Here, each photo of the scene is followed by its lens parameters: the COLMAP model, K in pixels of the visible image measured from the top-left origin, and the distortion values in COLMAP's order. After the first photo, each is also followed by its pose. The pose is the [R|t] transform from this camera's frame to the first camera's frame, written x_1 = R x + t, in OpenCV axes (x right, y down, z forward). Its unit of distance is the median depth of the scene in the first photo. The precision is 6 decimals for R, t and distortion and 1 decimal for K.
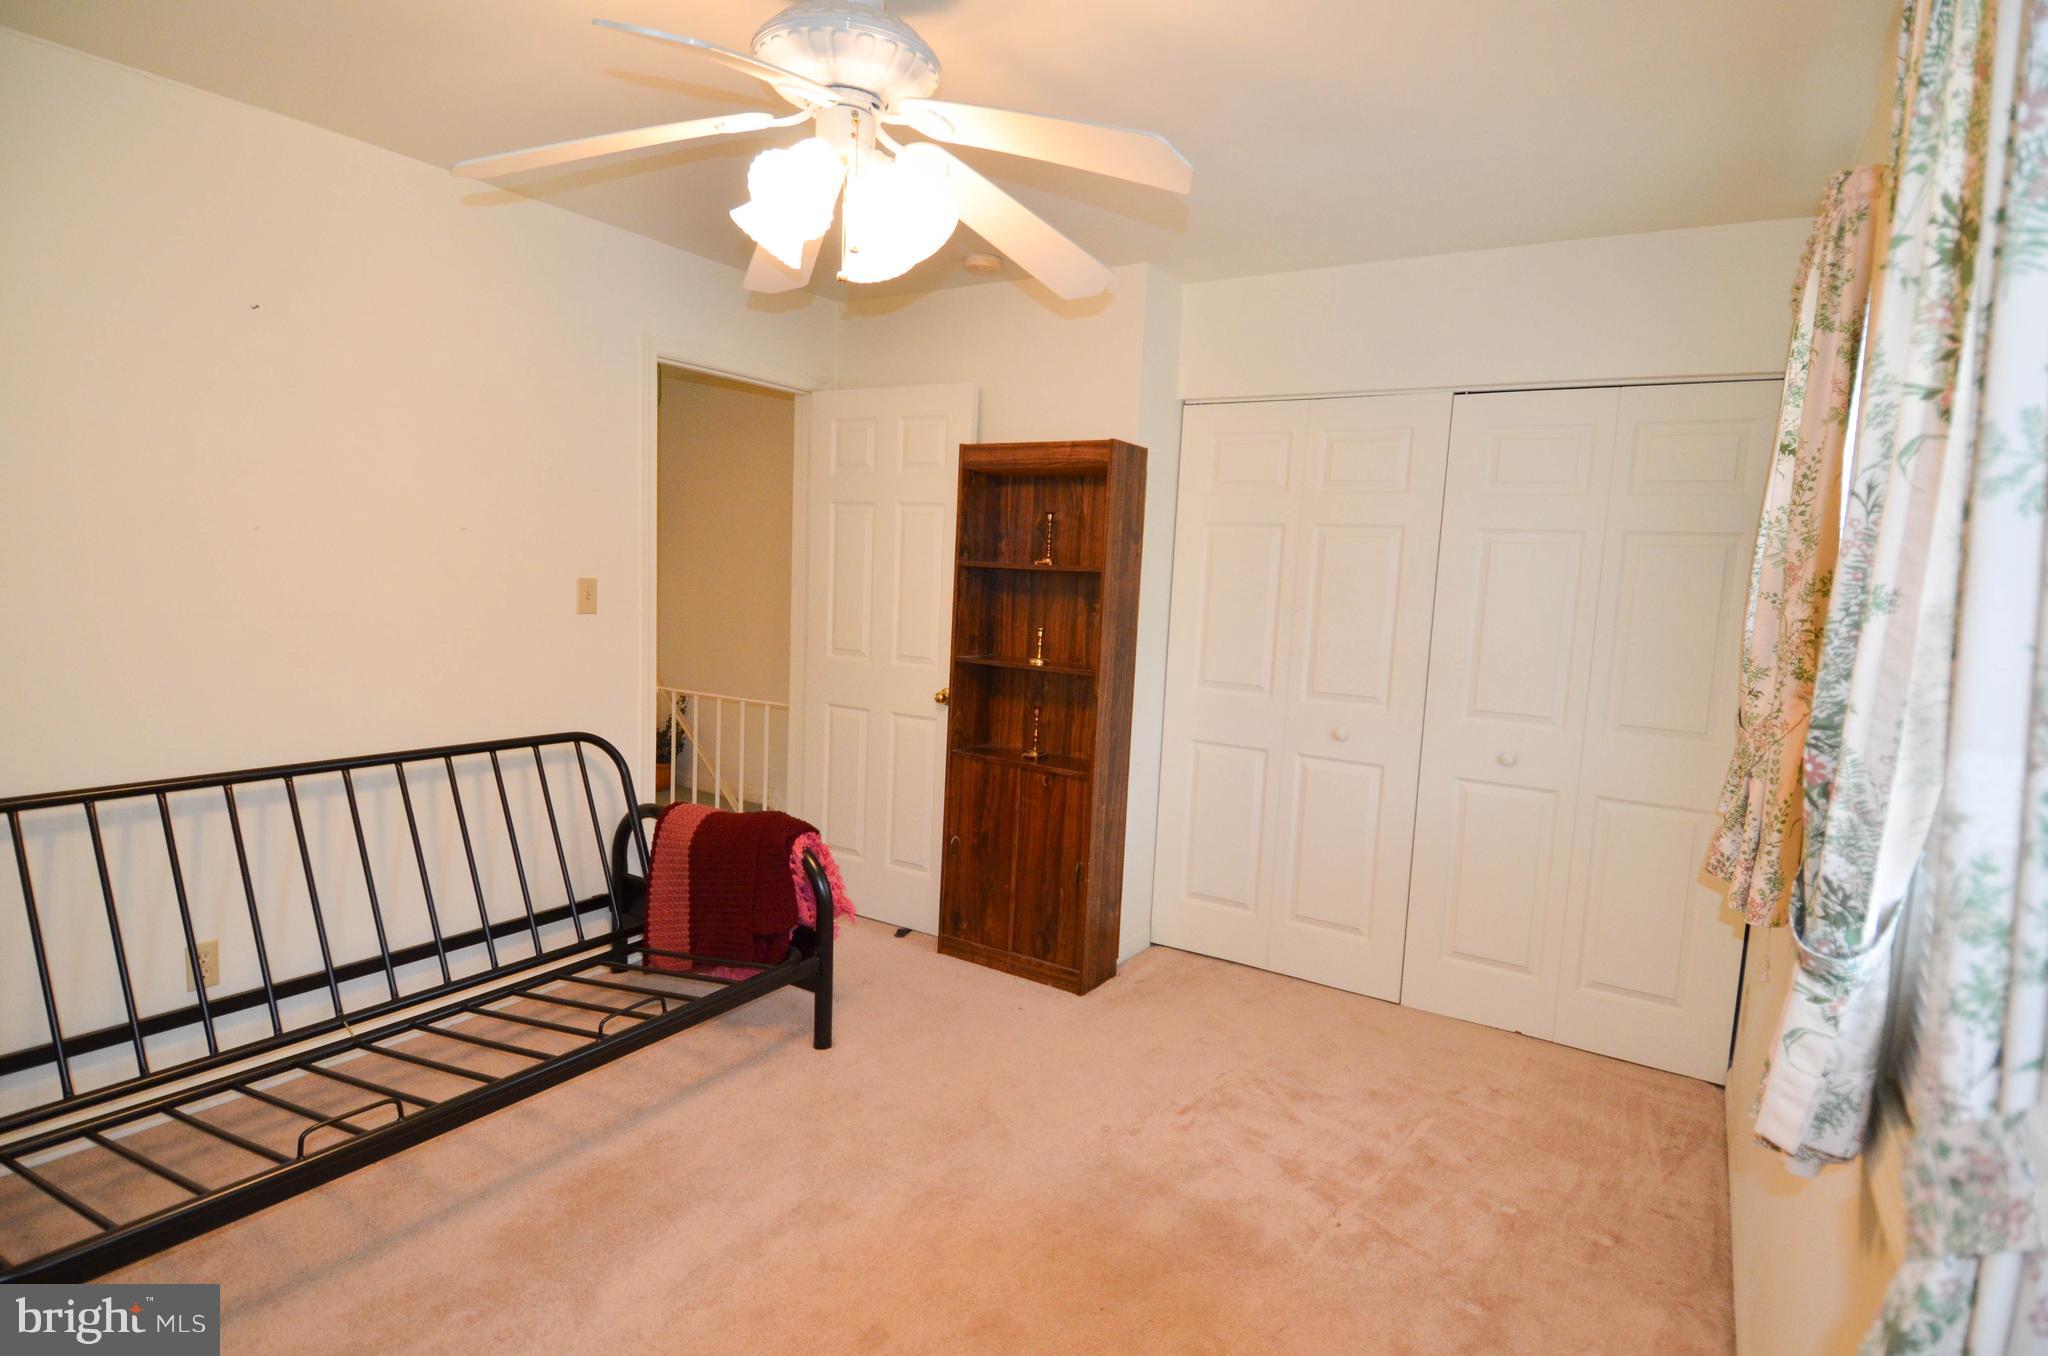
lens RADIAL K [[1050.2, 0, 1024.5], [0, 1050.2, 682.6], [0, 0, 1]] dist [0.053134, -0.058256]
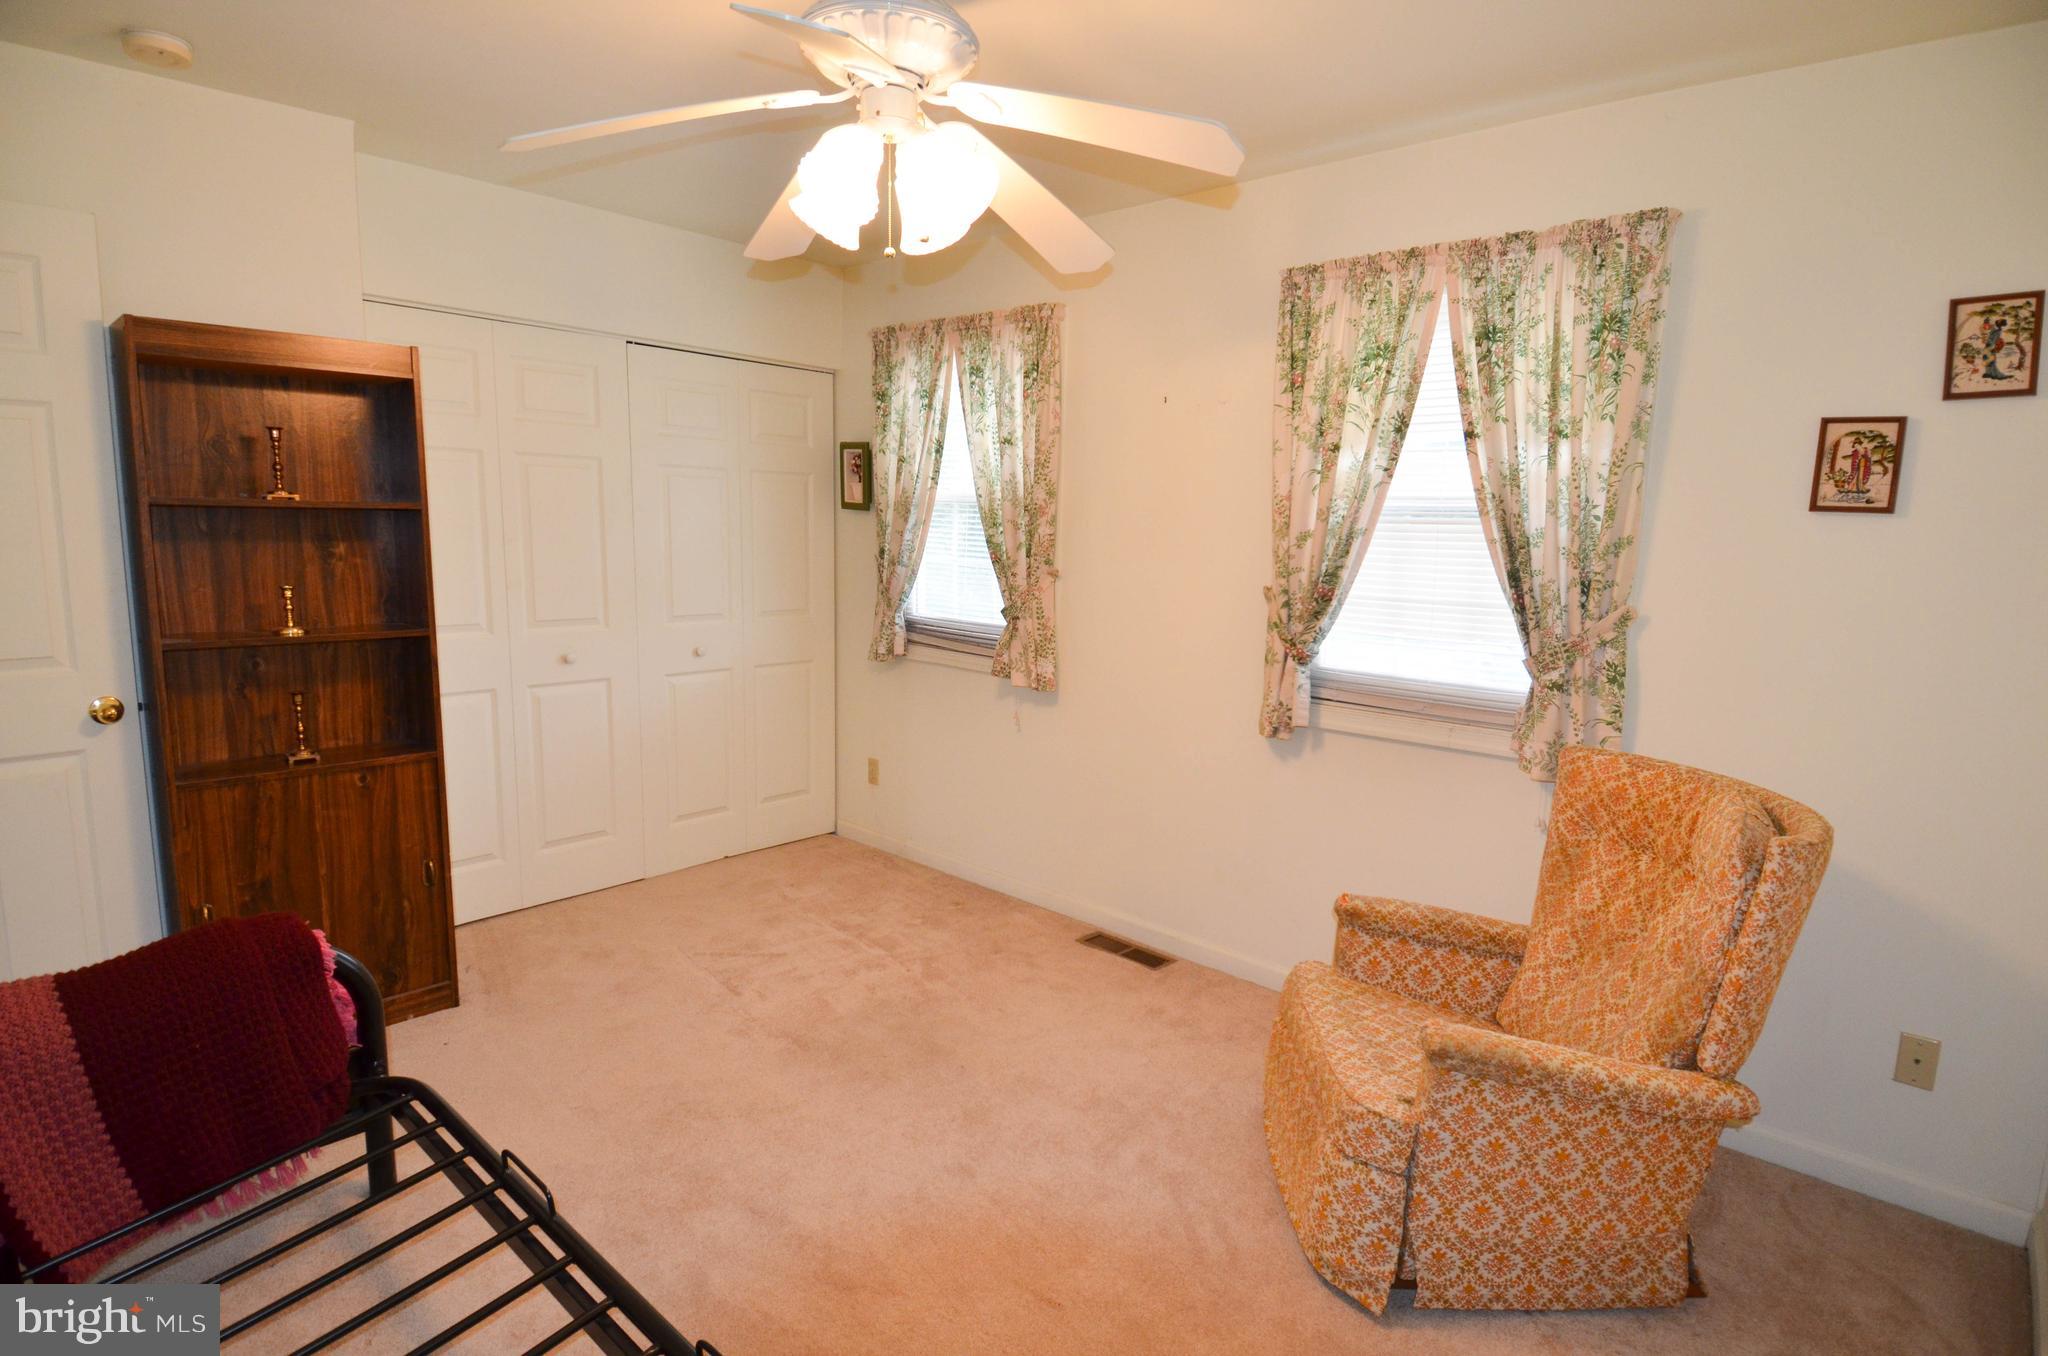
lens RADIAL K [[1118.8, 0, 936.4], [0, 1118.8, 684.2], [0, 0, 1]] dist [0.047579, -0.052920]
pose [[0.193575, -0.182801, 0.963905, -0.698005], [0.100608, 0.981007, 0.165840, -0.072333], [-0.975913, 0.064874, 0.208289, 0.407894]]
